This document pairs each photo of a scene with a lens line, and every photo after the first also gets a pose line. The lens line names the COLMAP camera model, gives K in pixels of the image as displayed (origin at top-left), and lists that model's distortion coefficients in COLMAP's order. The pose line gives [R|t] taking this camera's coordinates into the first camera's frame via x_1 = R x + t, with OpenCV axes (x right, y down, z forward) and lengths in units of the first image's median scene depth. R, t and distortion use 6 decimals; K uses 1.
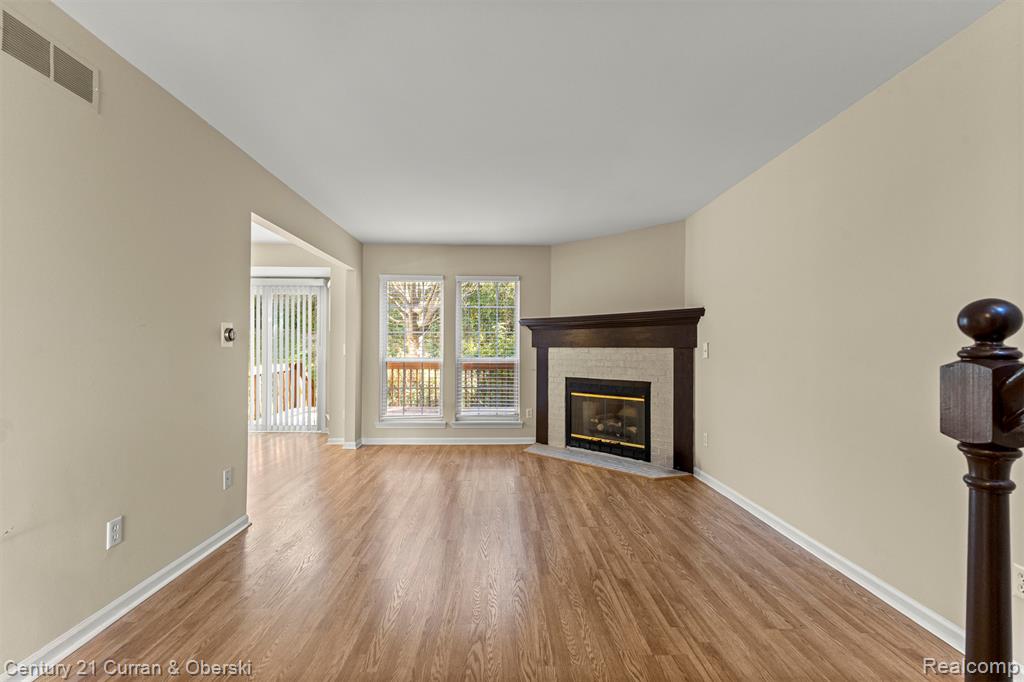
lens RADIAL K [[438.6, 0, 511.1], [0, 438.6, 345.4], [0, 0, 1]] dist [0.009953, -0.003933]
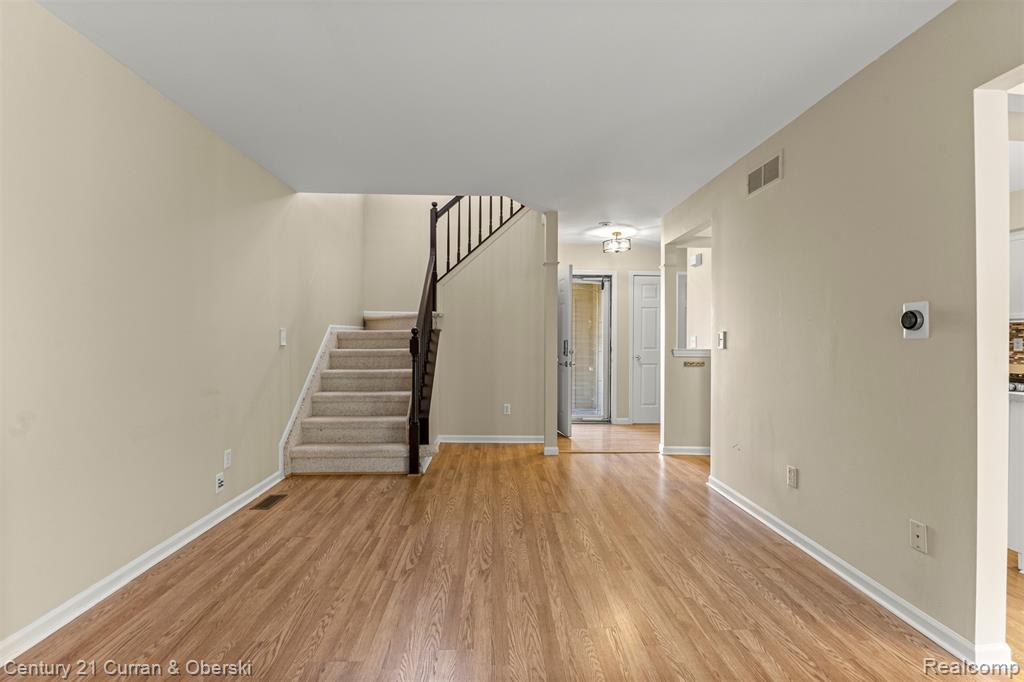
lens RADIAL K [[458.7, 0, 513.4], [0, 458.7, 338.5], [0, 0, 1]] dist [-0.005276, -0.001160]
pose [[-0.999909, -0.008936, -0.010094, -0.014126], [-0.008888, 0.999949, -0.004760, 0.007626], [0.010136, -0.004670, -0.999938, 1.034308]]
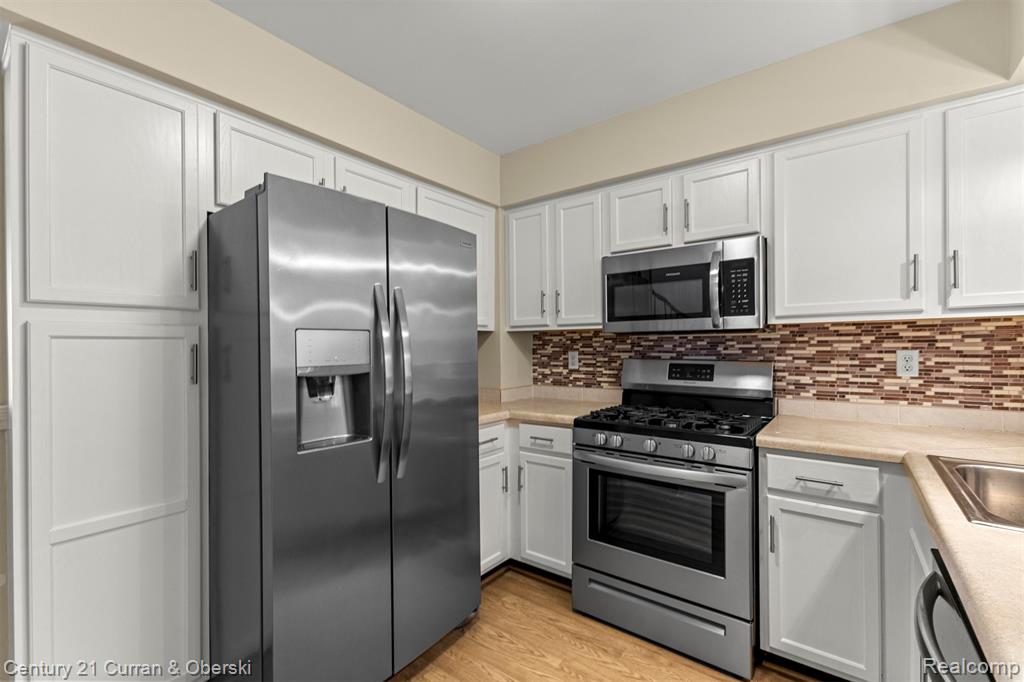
lens RADIAL K [[438.6, 0, 513.1], [0, 438.6, 346.2], [0, 0, 1]] dist [0.009953, -0.003933]
pose [[-0.627054, 0.006486, -0.778949, -0.492952], [0.013244, 0.999910, -0.002335, -0.013910], [0.778863, -0.011781, -0.627083, 0.453511]]
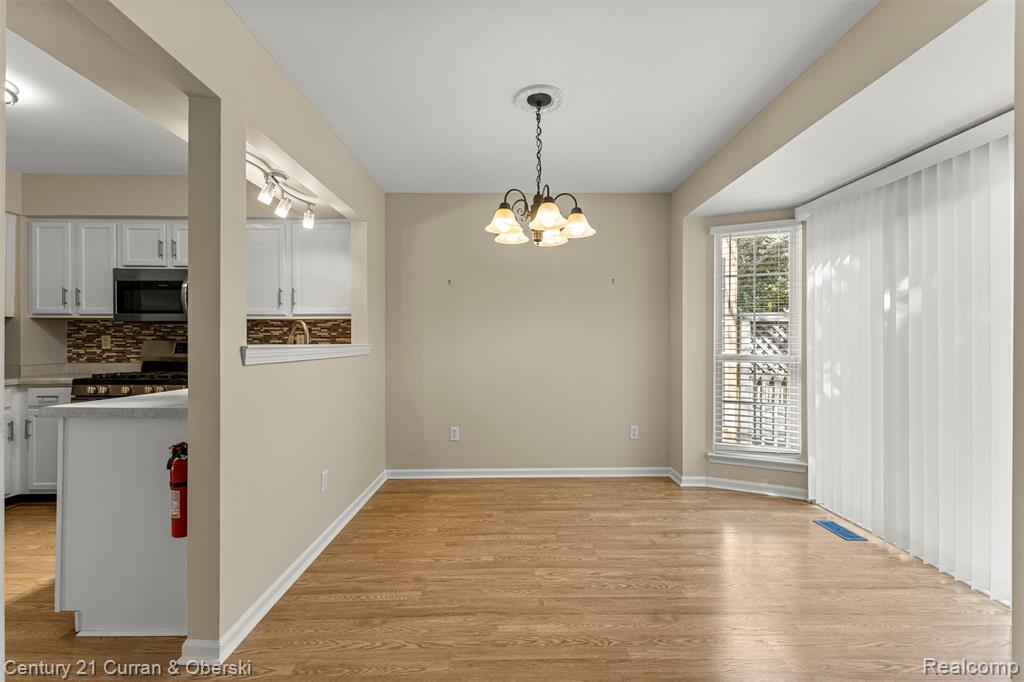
lens RADIAL K [[438.6, 0, 512.0], [0, 438.6, 340.2], [0, 0, 1]] dist [0.009953, -0.003933]
pose [[-0.018679, -0.000555, -0.999825, -0.222773], [0.005038, 0.999987, -0.000650, 0.007269], [0.999813, -0.005049, -0.018676, 0.910427]]
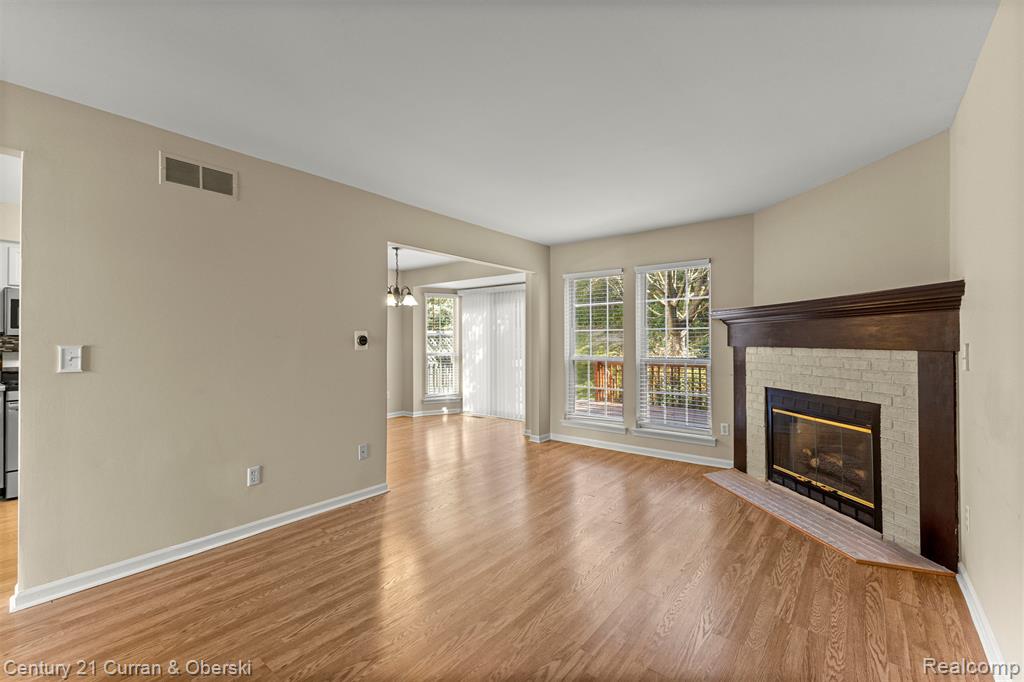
lens RADIAL K [[438.6, 0, 515.4], [0, 438.6, 335.9], [0, 0, 1]] dist [0.009953, -0.003933]
pose [[0.767563, -0.011625, -0.640868, 0.322702], [0.008537, 0.999932, -0.007915, -0.013813], [0.640916, 0.000604, 0.767610, 0.183308]]
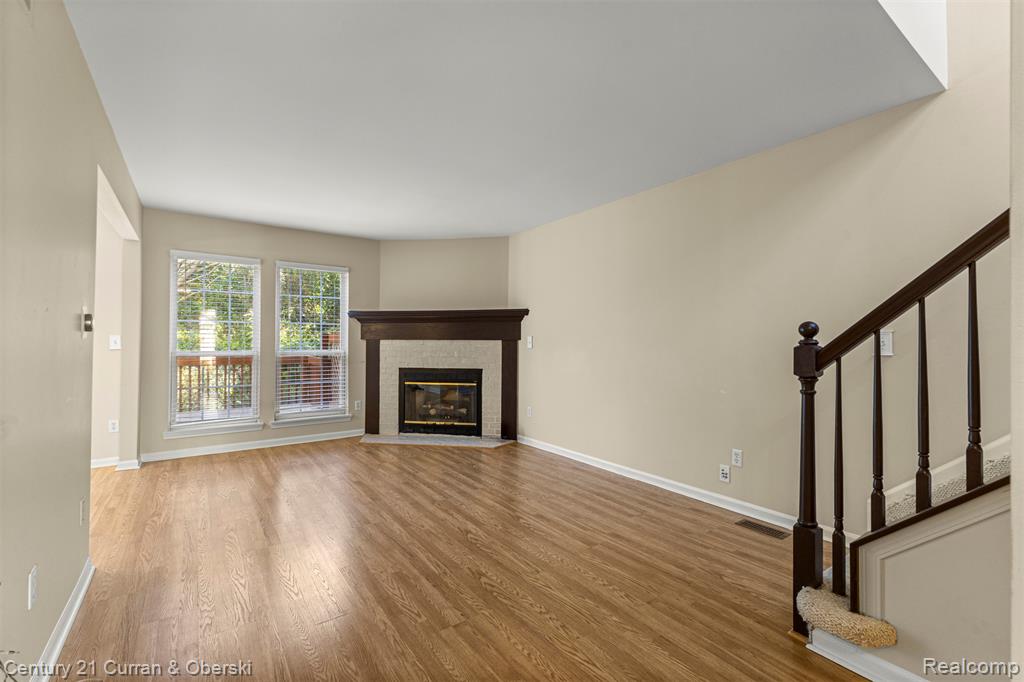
lens RADIAL K [[438.6, 0, 509.9], [0, 438.6, 339.2], [0, 0, 1]] dist [0.009953, -0.003933]
pose [[0.832663, 0.001021, 0.553779, -0.277477], [-0.003155, 0.999991, 0.002899, -0.000375], [-0.553771, -0.004161, 0.832659, -0.030193]]
